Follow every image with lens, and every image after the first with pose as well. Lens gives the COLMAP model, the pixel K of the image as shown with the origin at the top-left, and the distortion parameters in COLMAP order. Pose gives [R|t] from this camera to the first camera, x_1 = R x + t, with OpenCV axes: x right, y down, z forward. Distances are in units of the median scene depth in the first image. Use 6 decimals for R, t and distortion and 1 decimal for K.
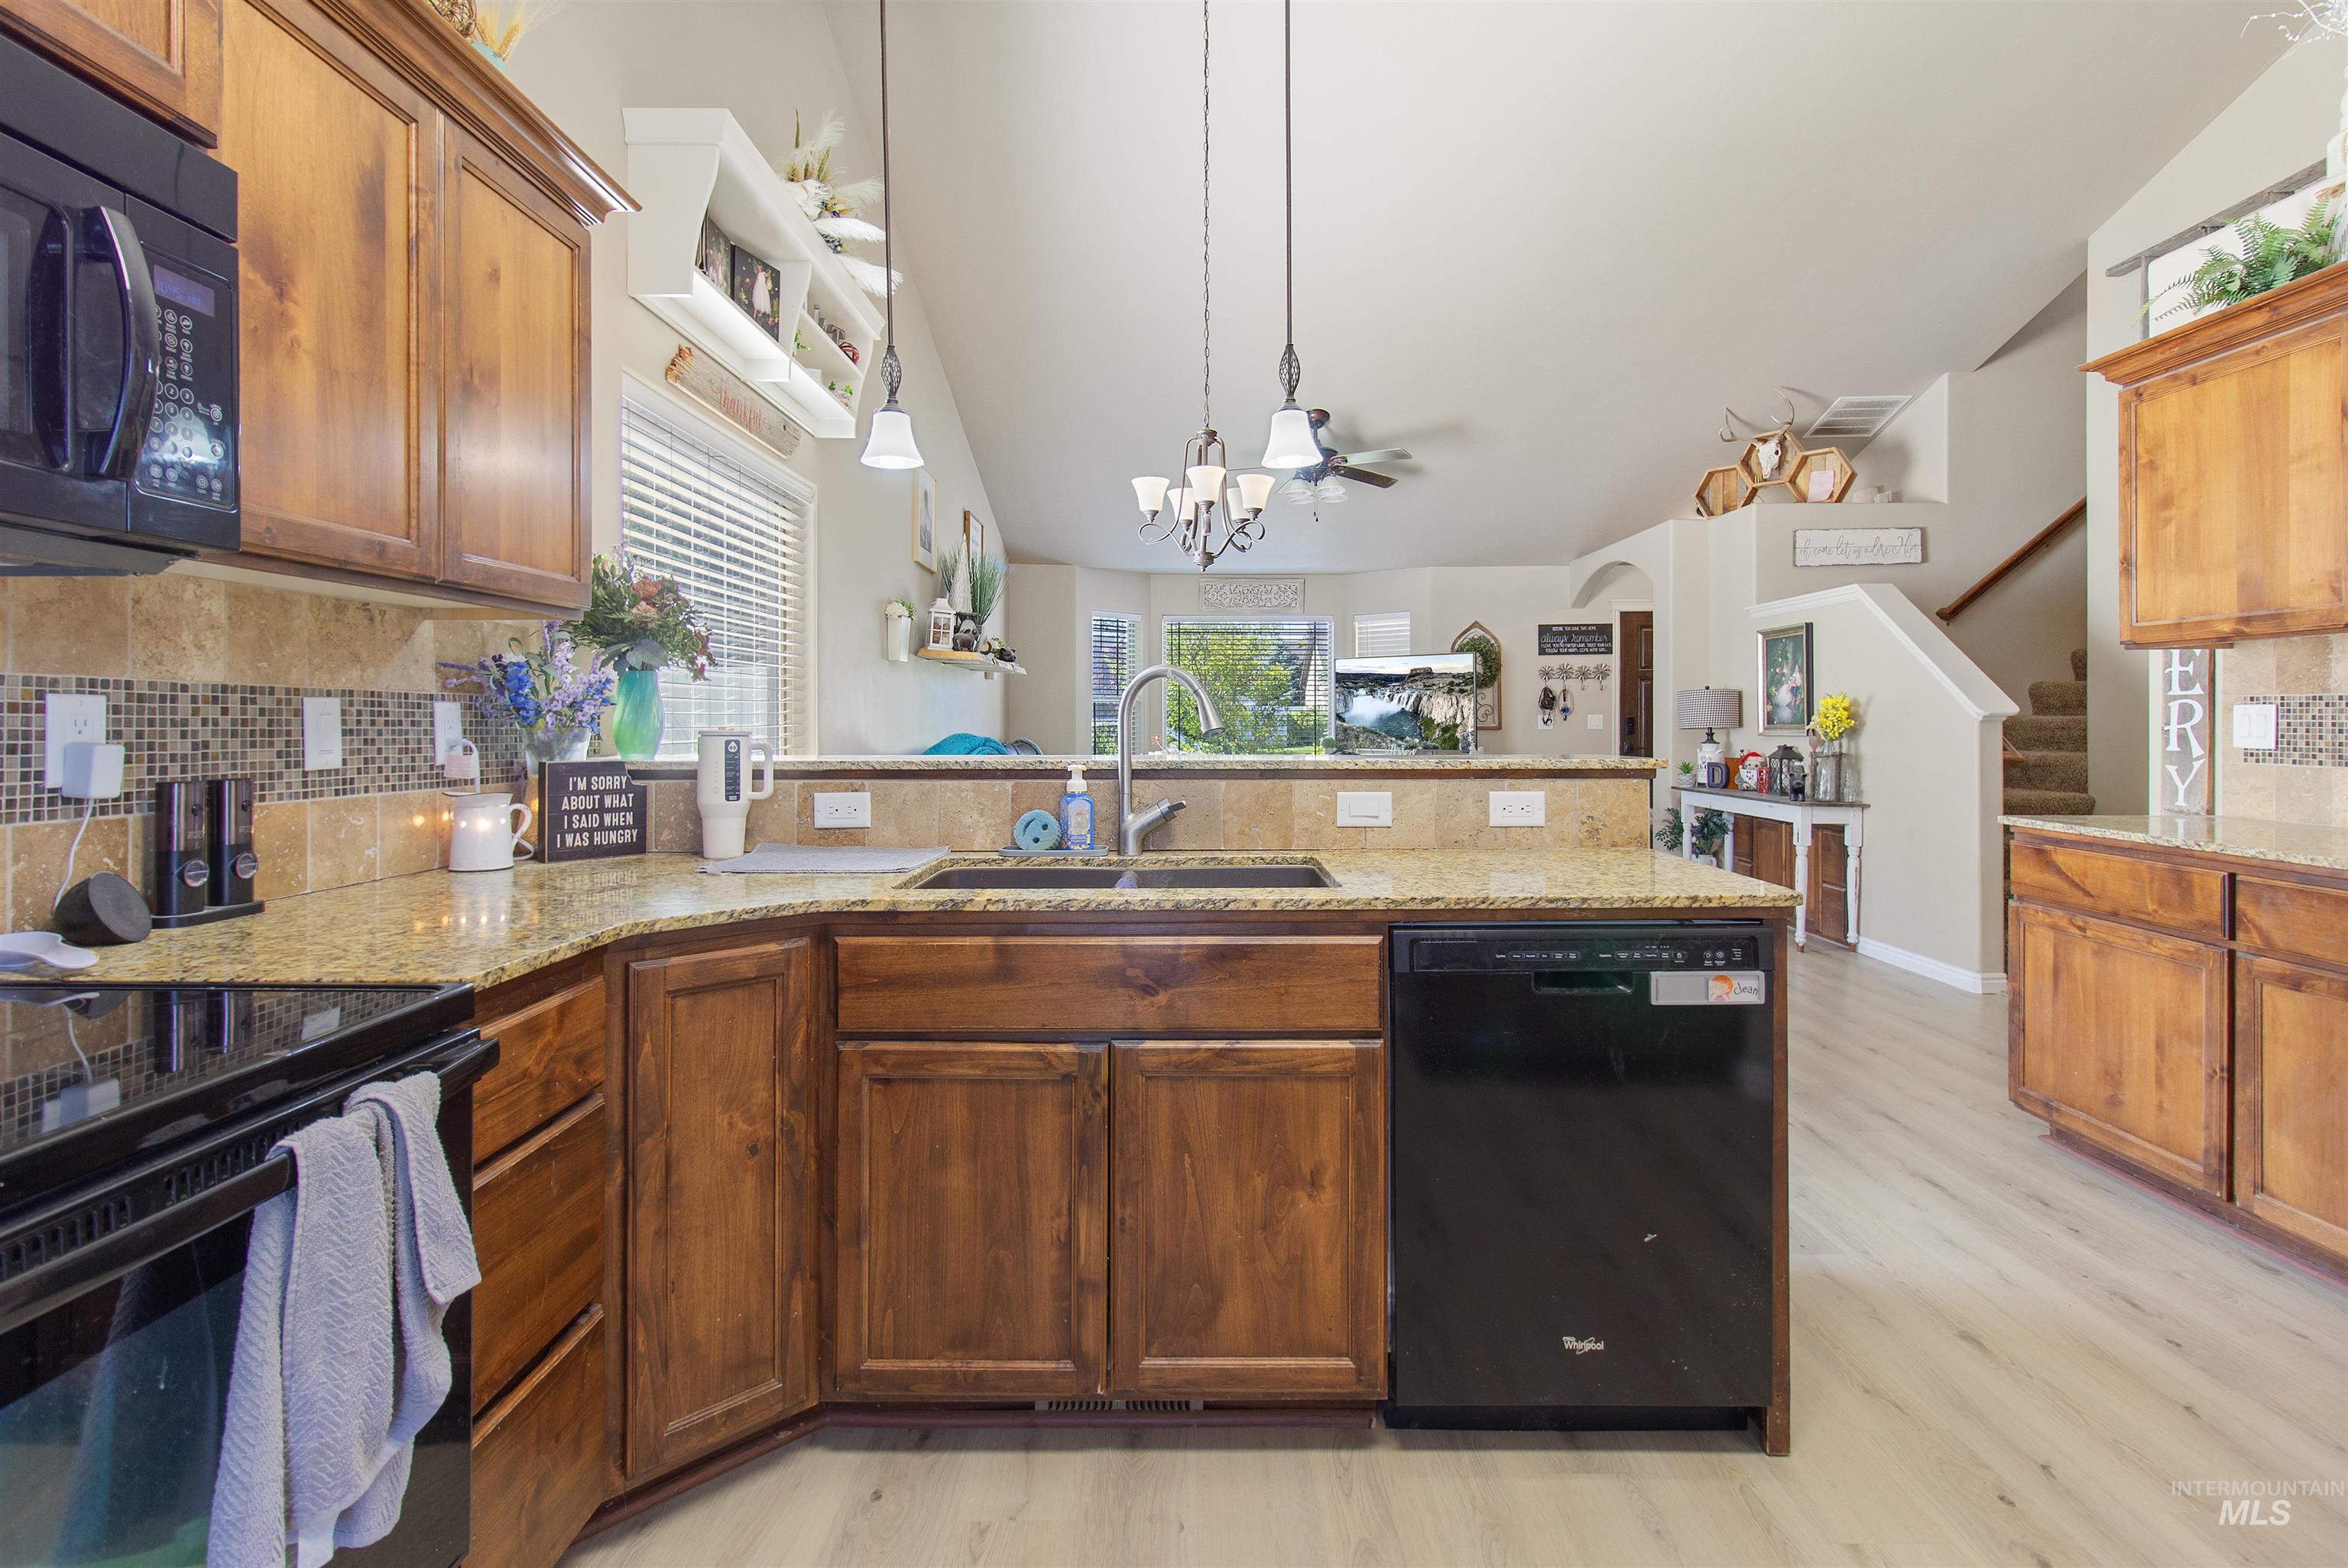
lens RADIAL K [[1114.3, 0, 1186.0], [0, 1114.3, 723.7], [0, 0, 1]] dist [-0.000564, 0.000152]
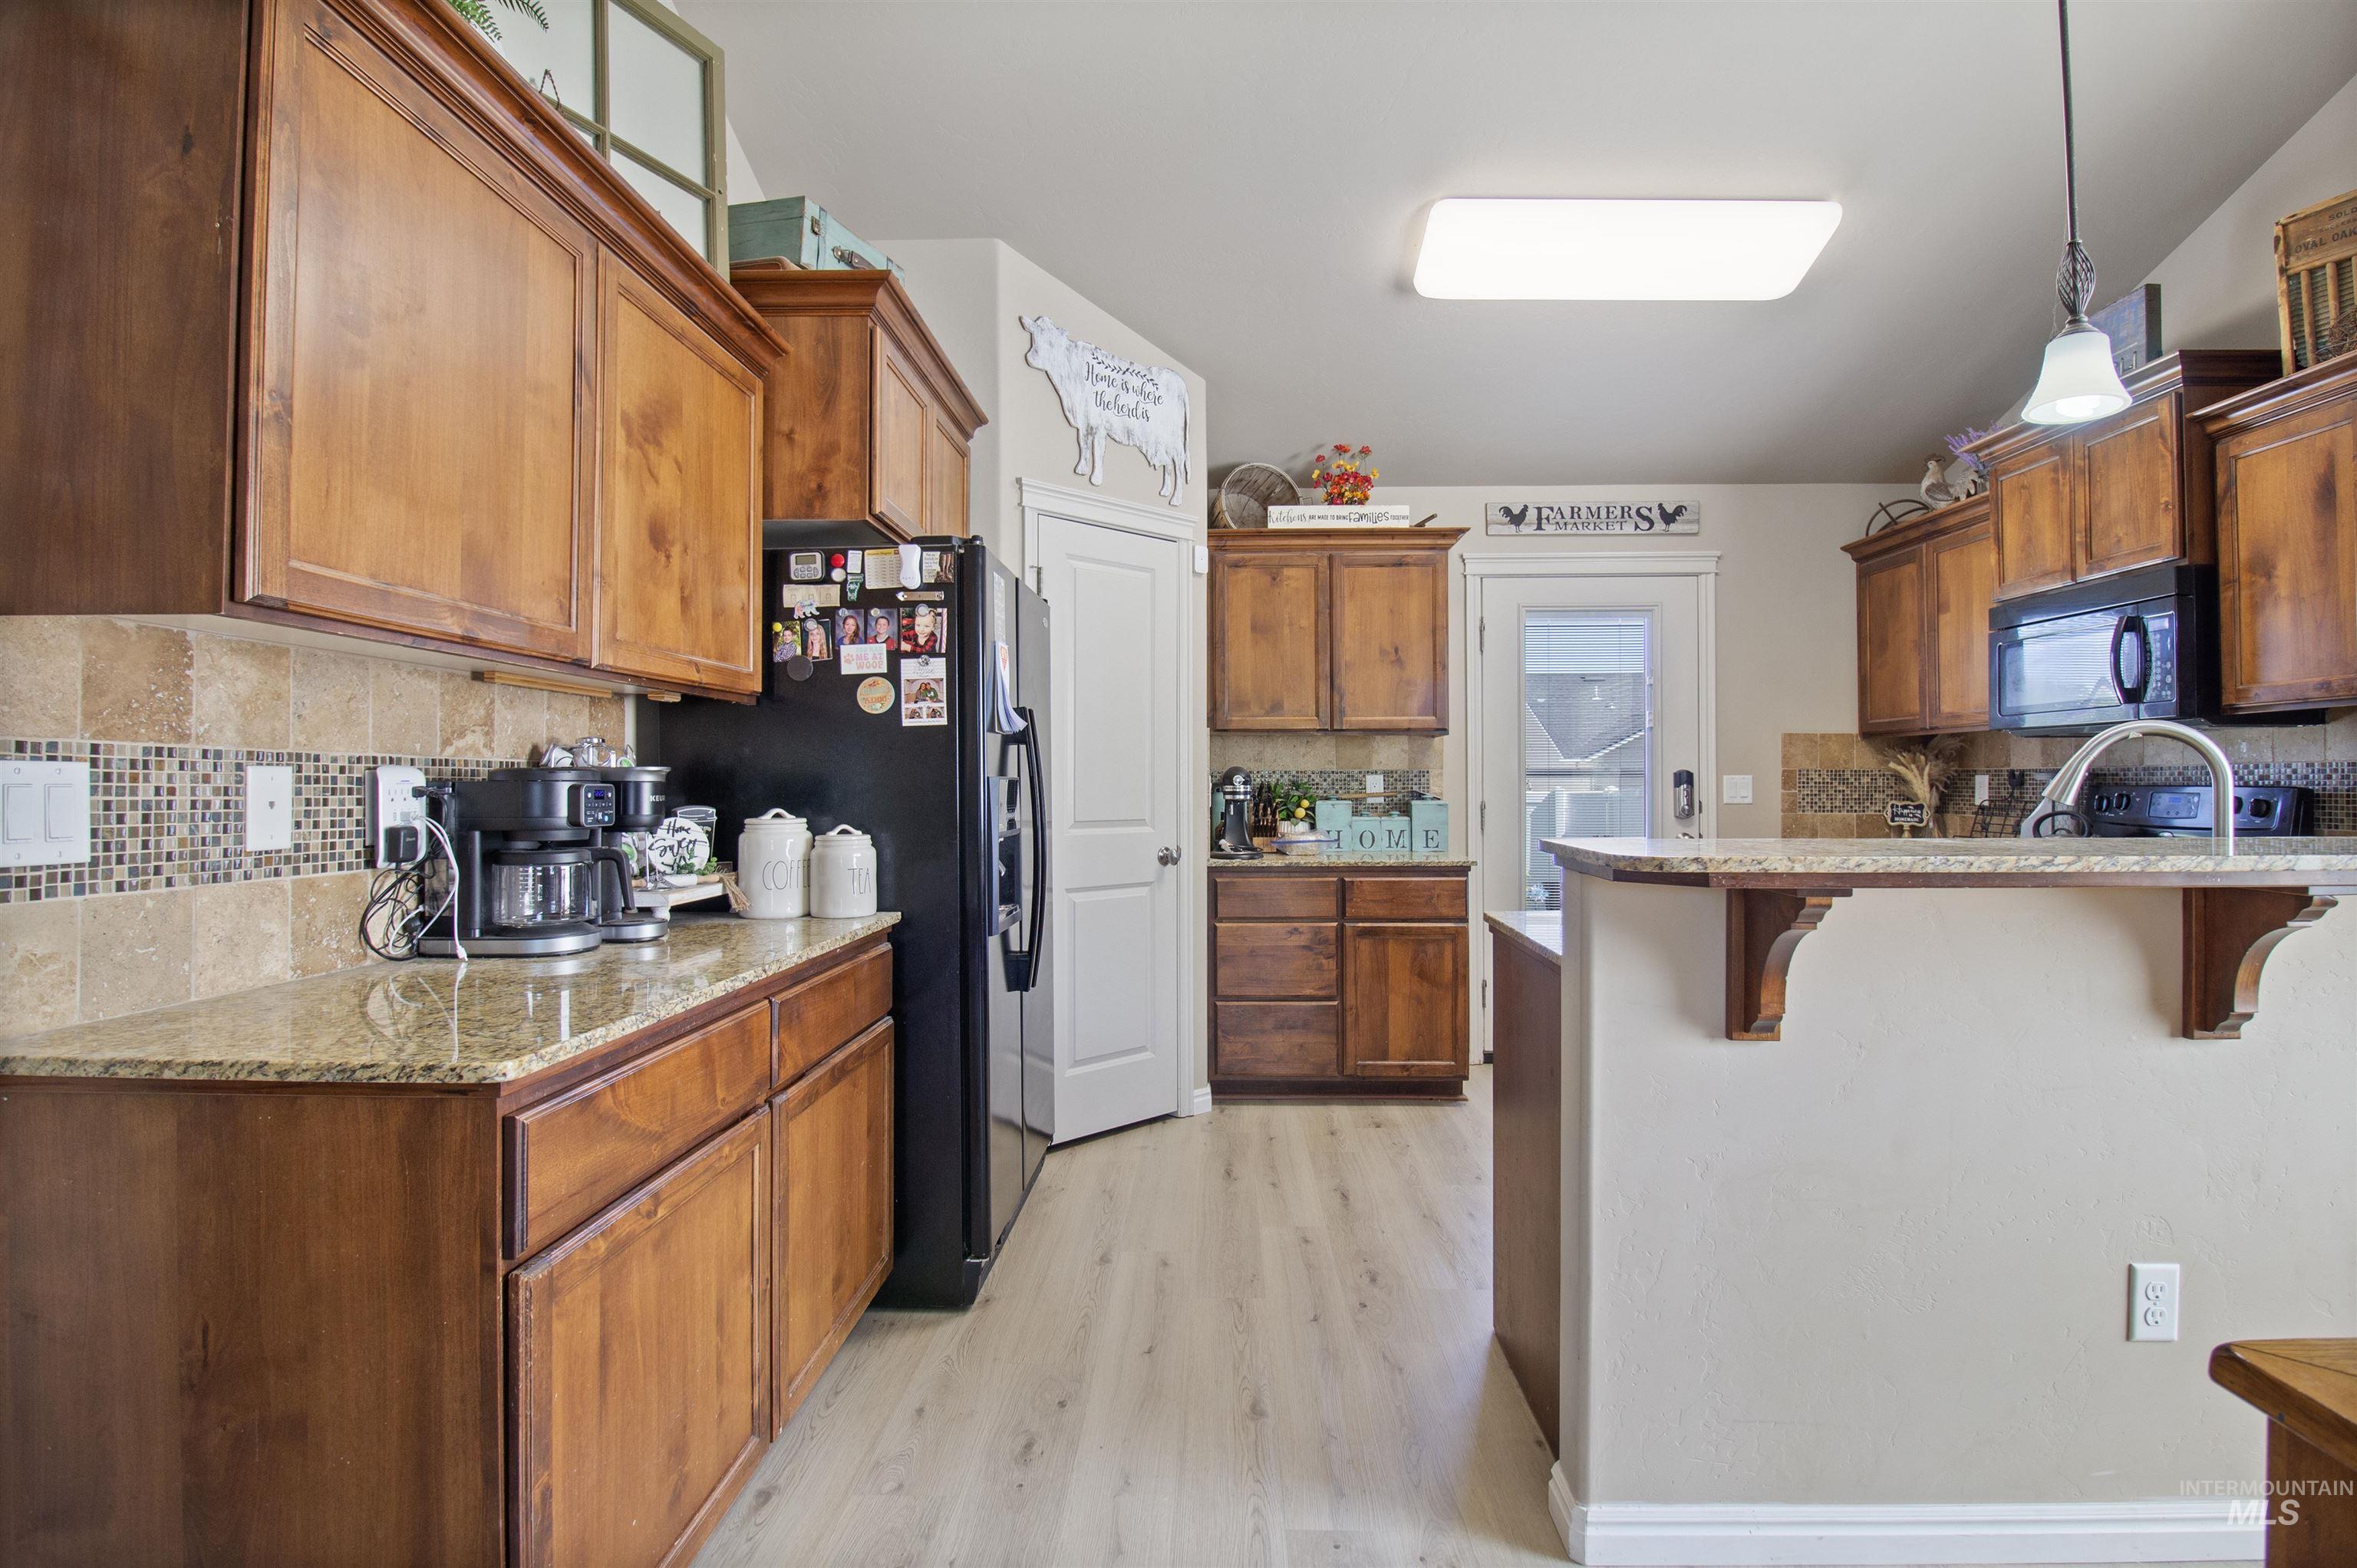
lens RADIAL K [[1102.2, 0, 1192.4], [0, 1102.2, 769.7], [0, 0, 1]] dist [0.001140, -0.014028]
pose [[-0.999580, 0.004581, 0.028621, 0.652363], [0.004303, 0.999943, -0.009756, -0.010298], [-0.028664, -0.009629, -0.999543, 1.773768]]
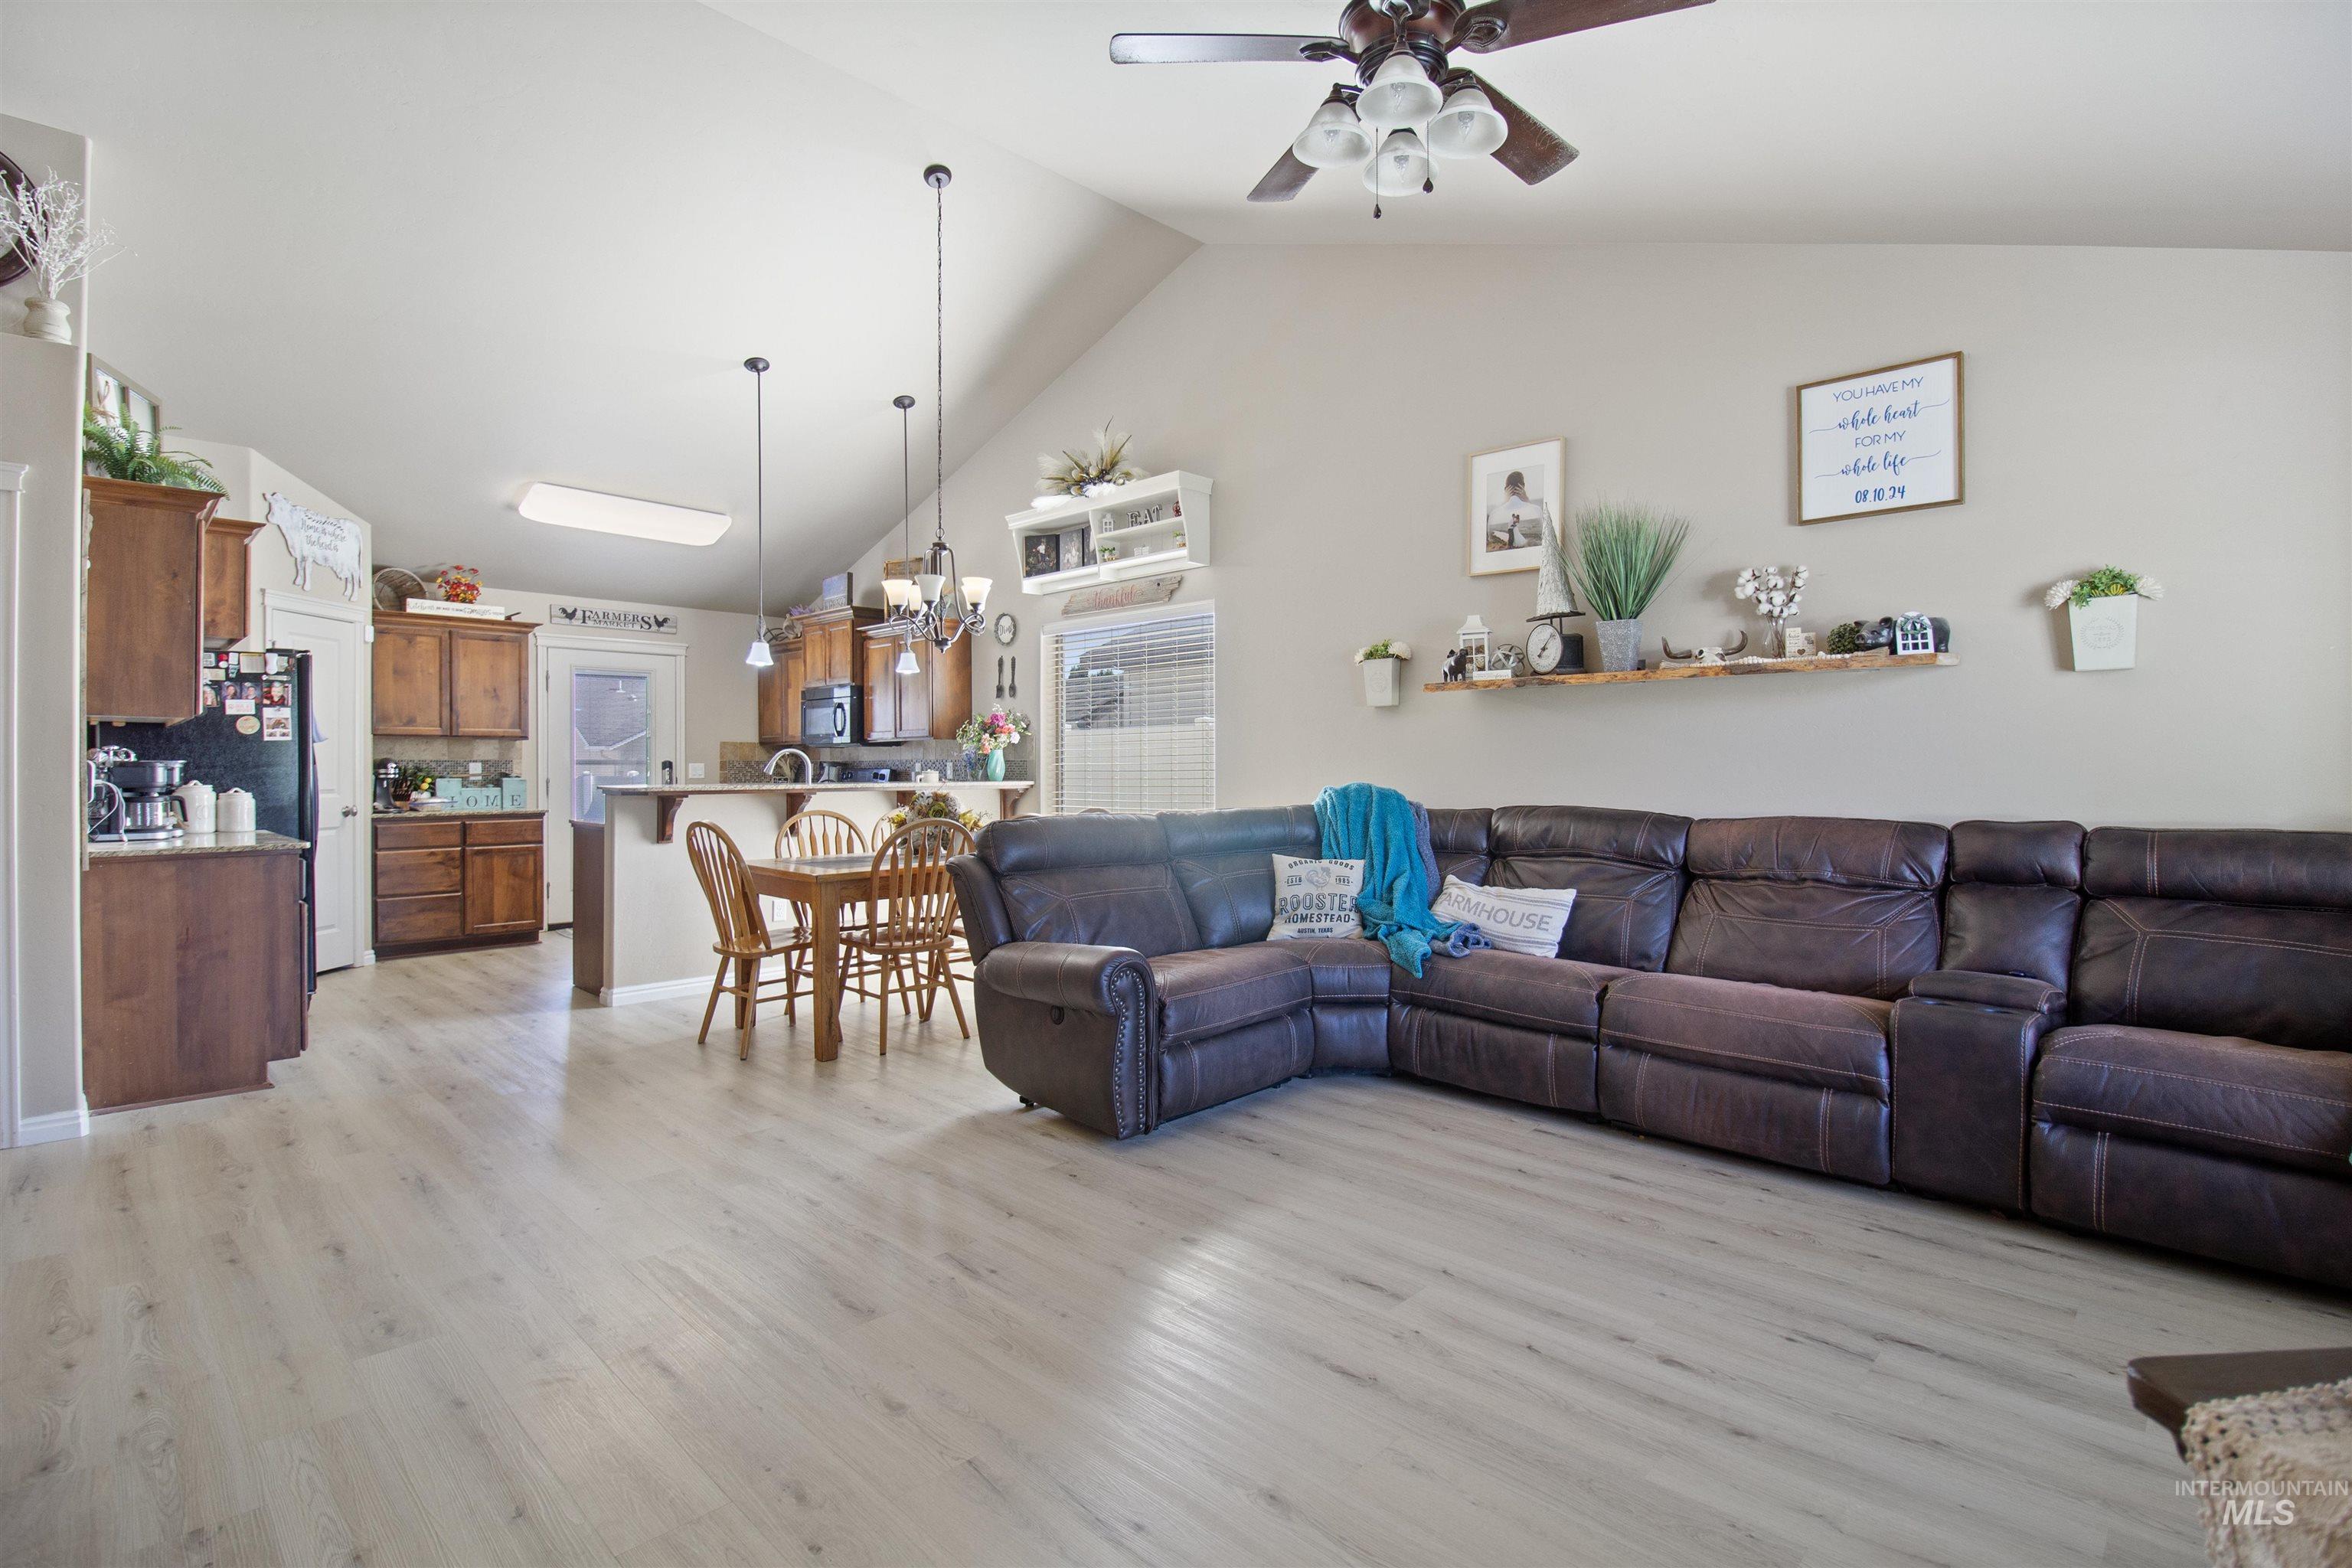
lens RADIAL K [[1099.9, 0, 1189.9], [0, 1099.9, 769.7], [0, 0, 1]] dist [0.001140, -0.014028]
pose [[-0.695606, 0.005992, -0.718398, 1.239000], [0.001382, 0.999975, 0.007002, -0.017841], [0.718422, 0.003878, -0.695597, 3.543235]]
